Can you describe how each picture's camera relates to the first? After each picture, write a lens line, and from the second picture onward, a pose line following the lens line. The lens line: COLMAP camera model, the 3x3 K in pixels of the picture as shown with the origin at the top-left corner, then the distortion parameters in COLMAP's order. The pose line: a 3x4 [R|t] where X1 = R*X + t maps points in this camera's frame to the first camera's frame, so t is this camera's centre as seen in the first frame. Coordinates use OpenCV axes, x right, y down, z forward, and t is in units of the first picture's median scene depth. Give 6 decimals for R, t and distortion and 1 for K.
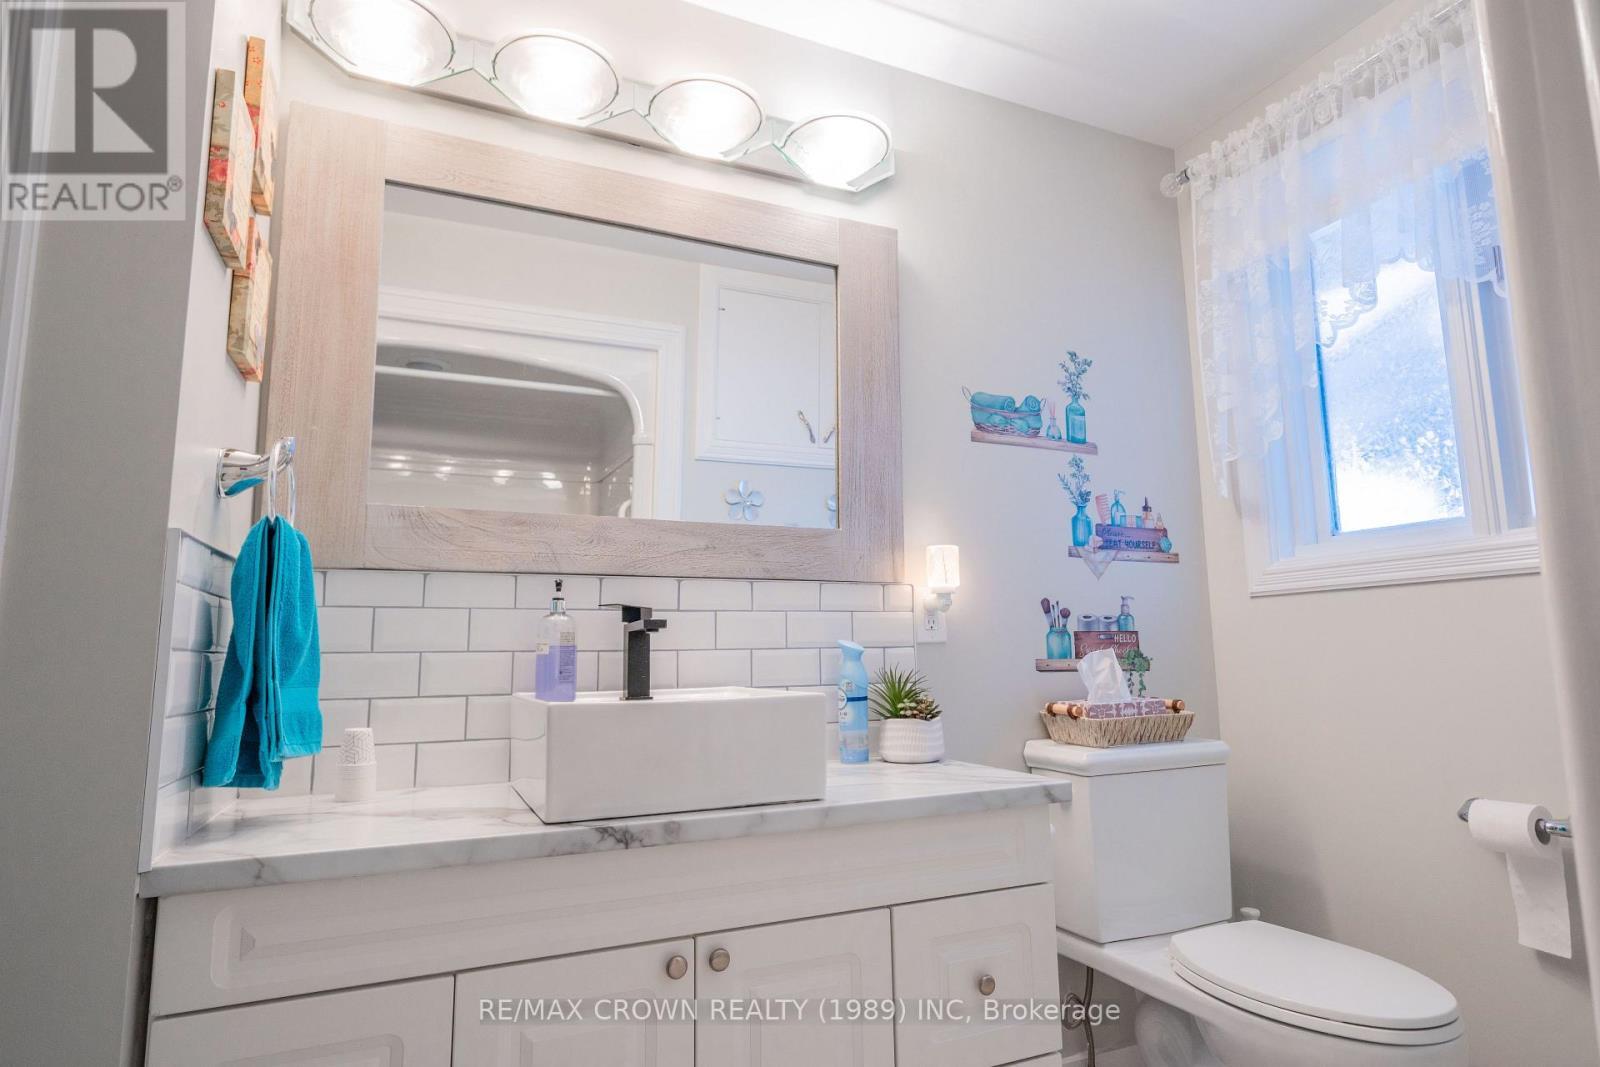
lens RADIAL K [[873.1, 0, 800.0], [0, 873.1, 533.5], [0, 0, 1]] dist [0.002533, 0.001685]
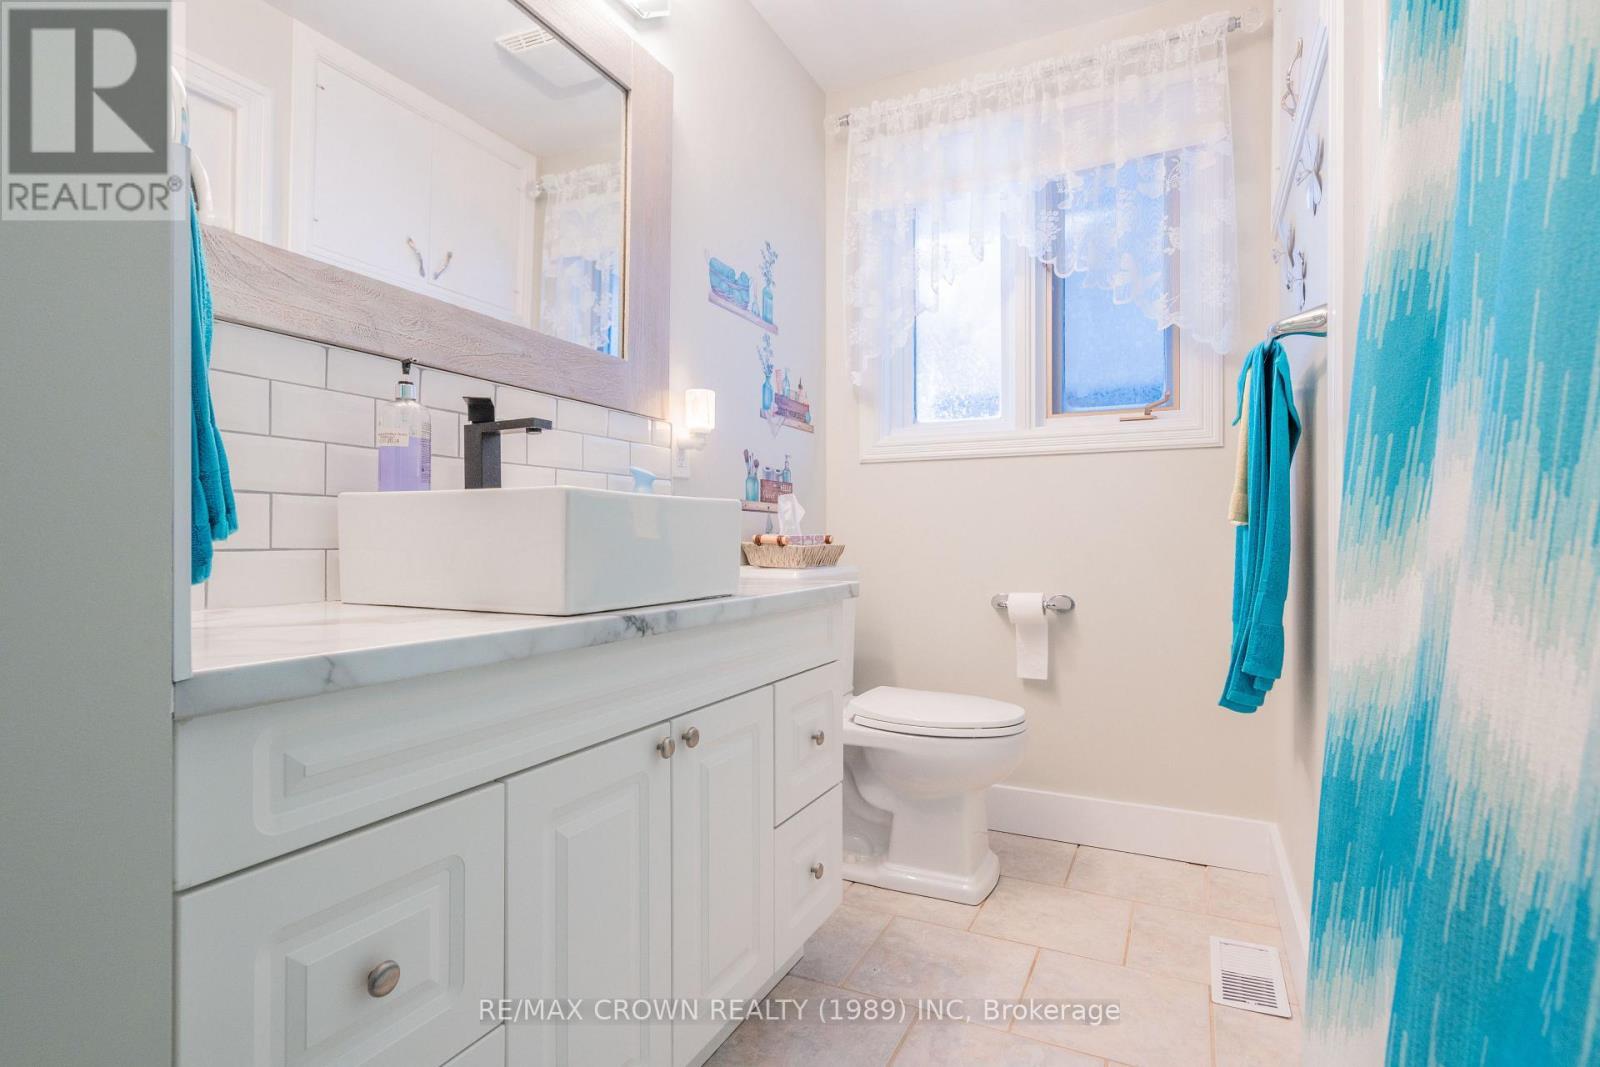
lens RADIAL K [[788.2, 0, 800.0], [0, 788.2, 533.5], [0, 0, 1]] dist [-0.002404, 0.000092]
pose [[0.766206, 0.021651, 0.642231, -0.355775], [-0.107271, 0.989718, 0.094613, 0.080155], [-0.633579, -0.141385, 0.760650, 0.129084]]
